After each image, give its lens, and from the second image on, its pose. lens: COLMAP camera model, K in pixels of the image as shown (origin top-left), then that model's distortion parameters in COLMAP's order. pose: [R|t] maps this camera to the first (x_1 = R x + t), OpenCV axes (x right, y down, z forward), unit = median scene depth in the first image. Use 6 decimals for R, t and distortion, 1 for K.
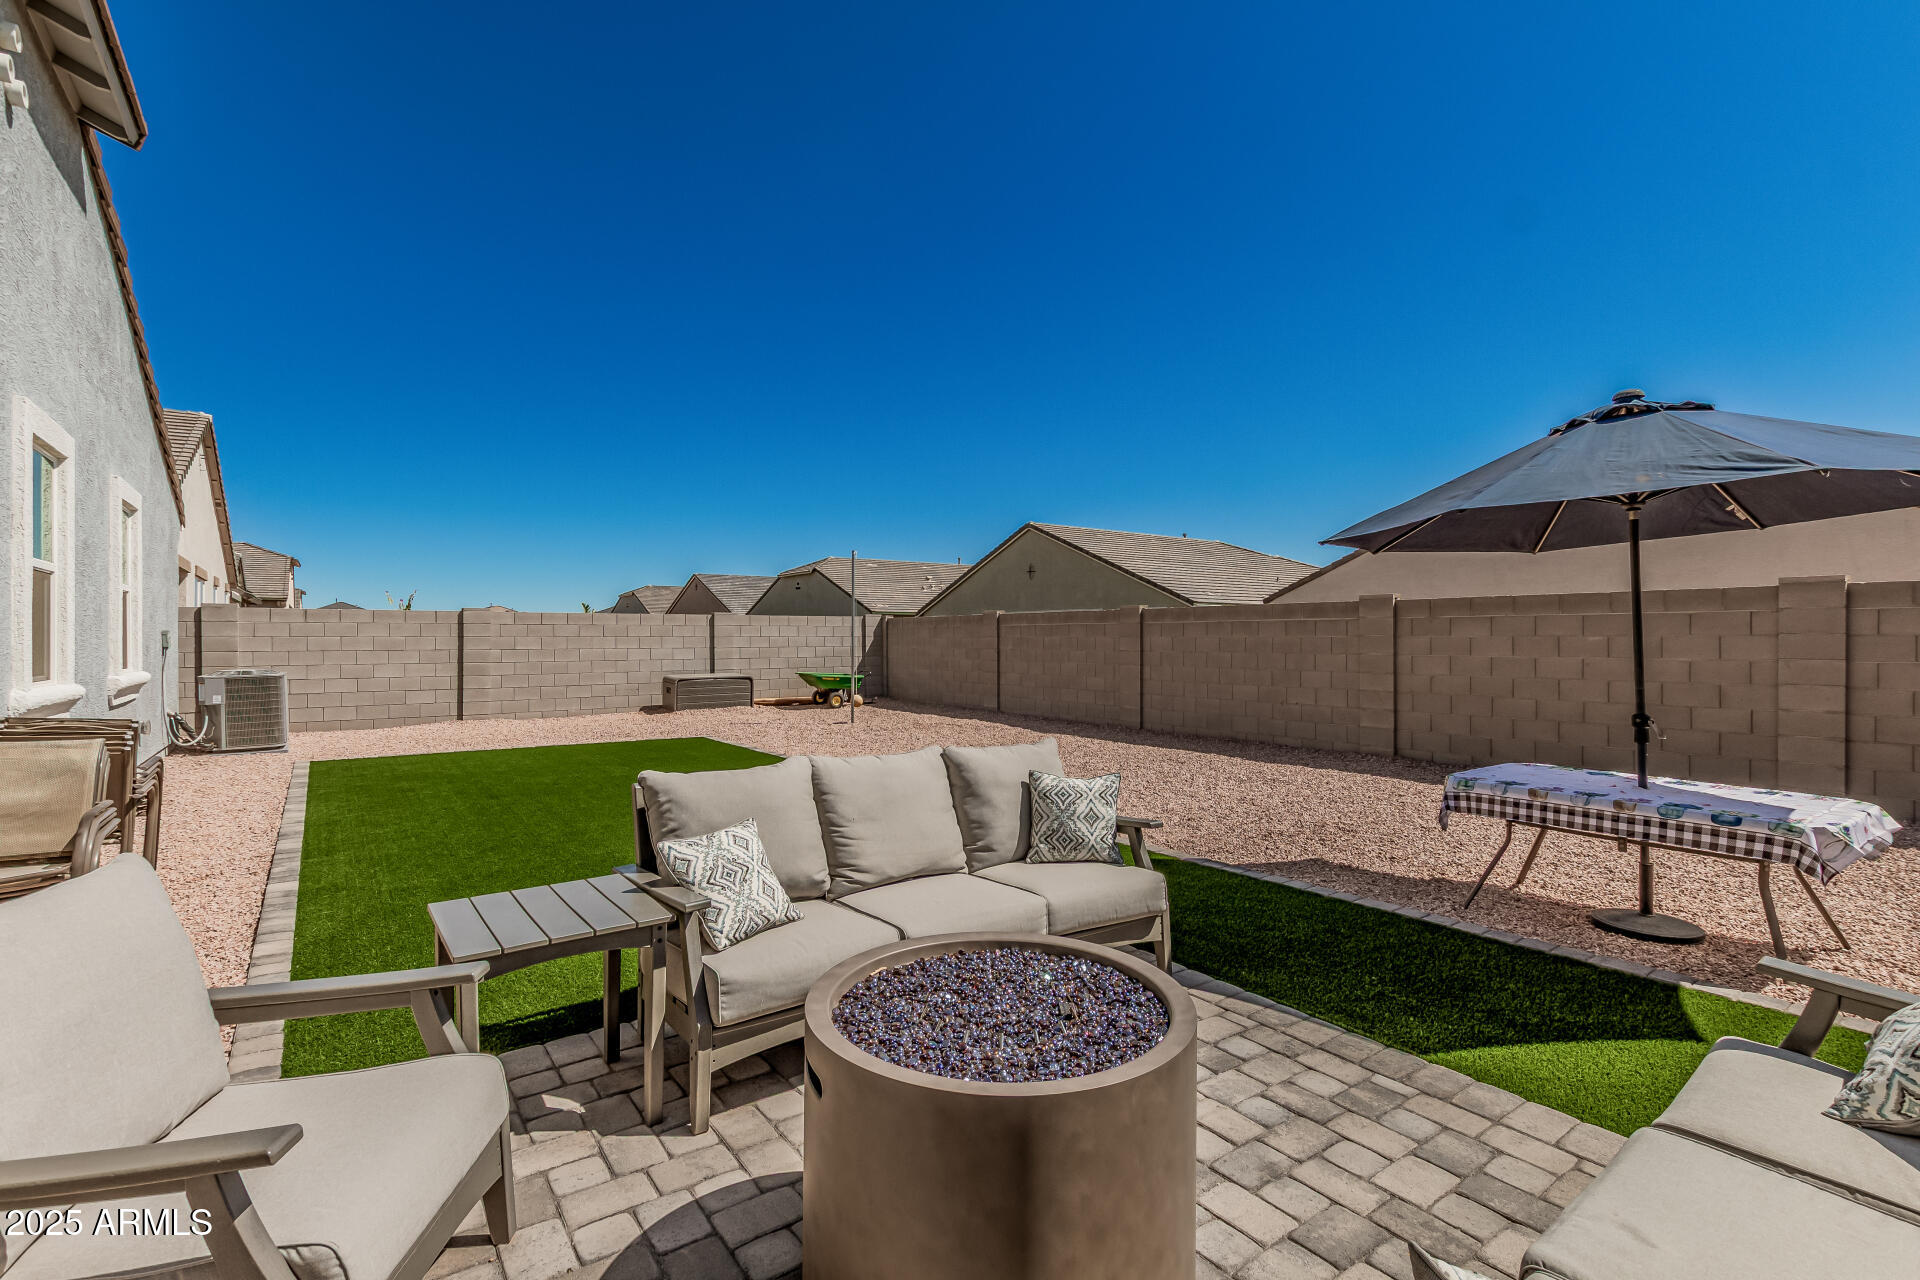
lens RADIAL K [[899.6, 0, 959.3], [0, 899.6, 638.7], [0, 0, 1]] dist [-0.000054, -0.000005]
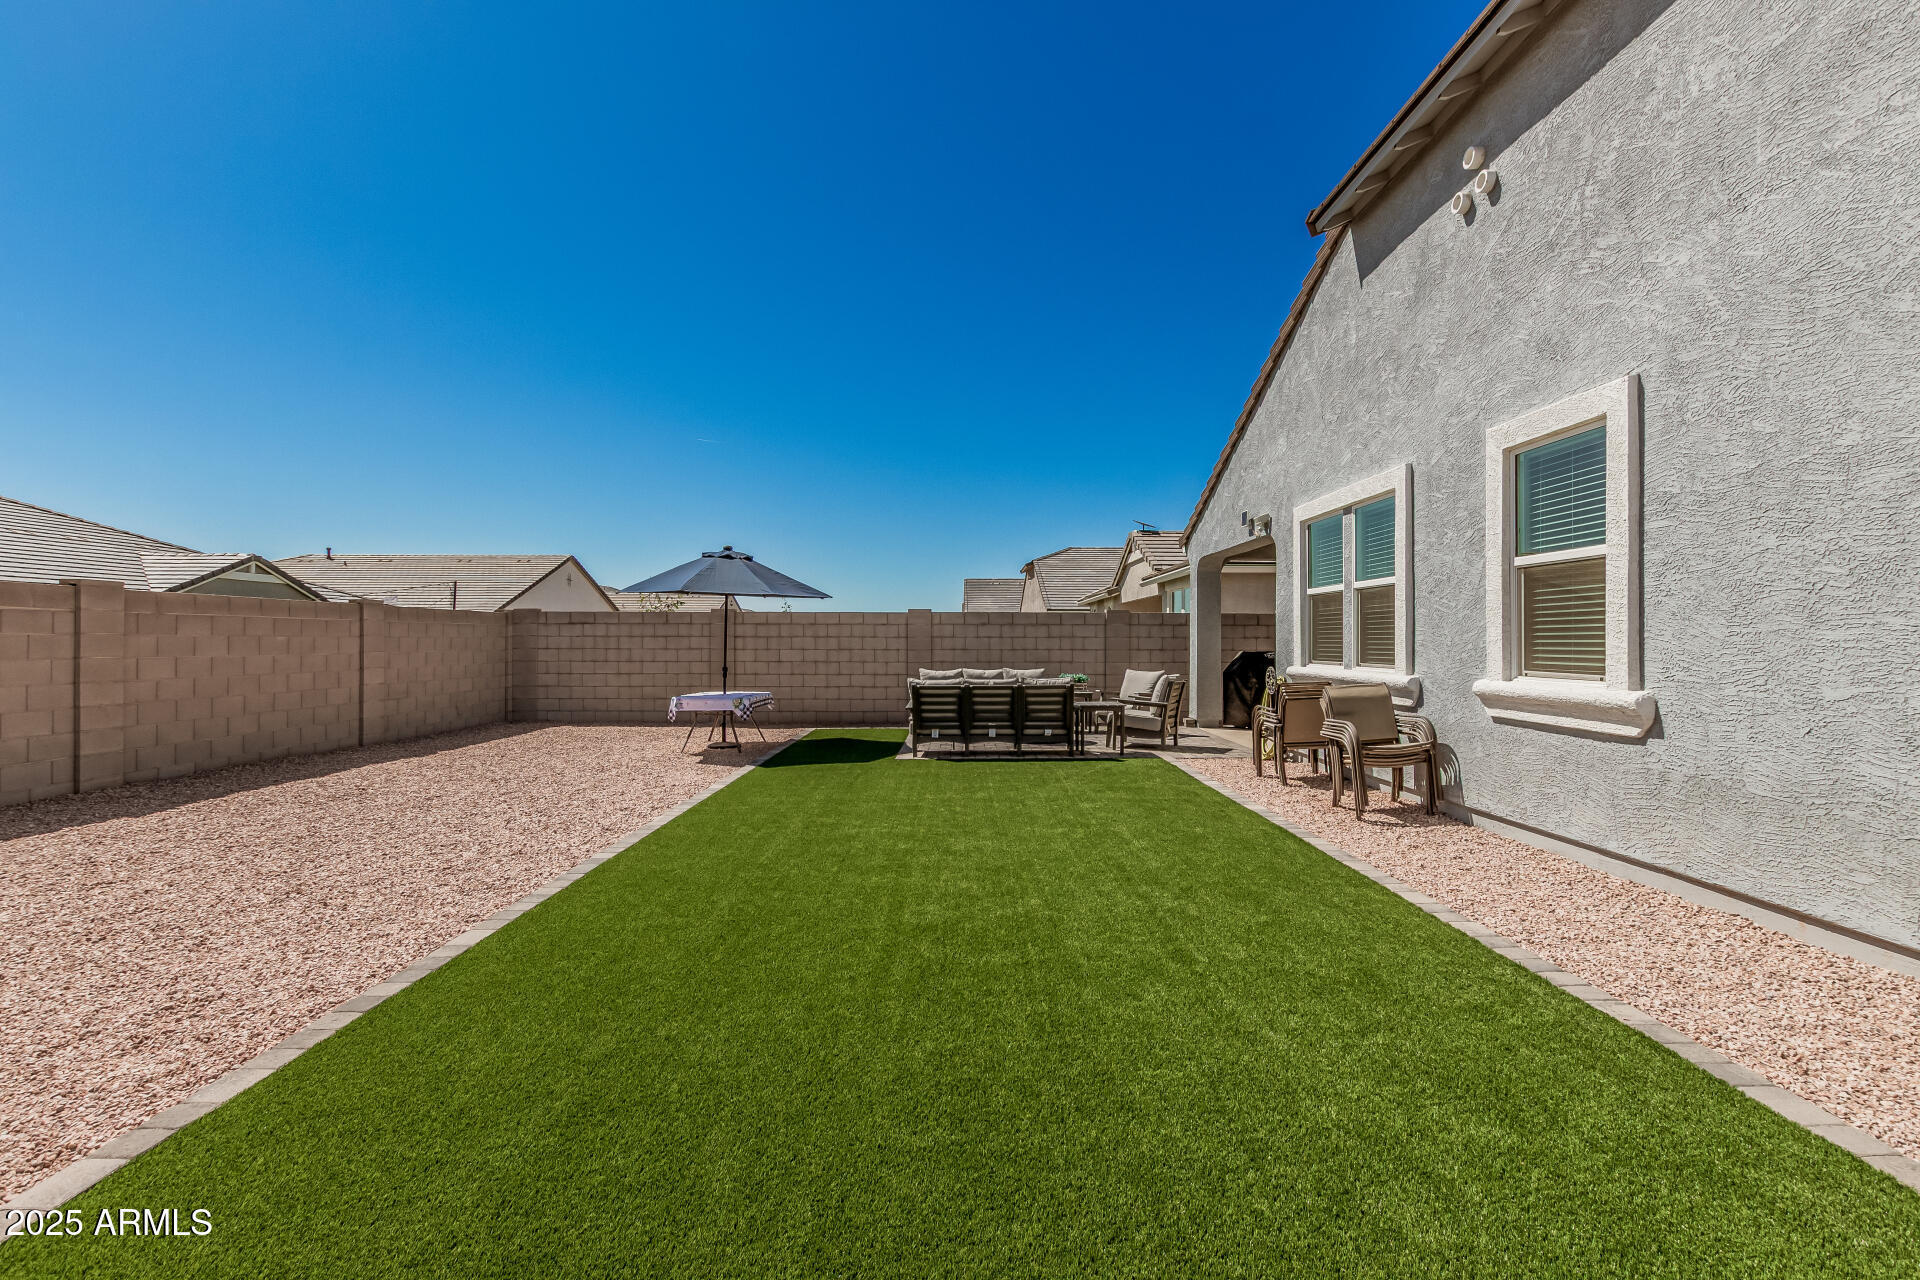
lens RADIAL K [[899.6, 0, 960.4], [0, 899.6, 639.8], [0, 0, 1]] dist [-0.000054, -0.000005]
pose [[-0.818505, 0.003509, 0.574488, -0.638292], [0.002065, 0.999993, -0.003166, 0.006392], [-0.574495, -0.001405, -0.818507, 1.322400]]
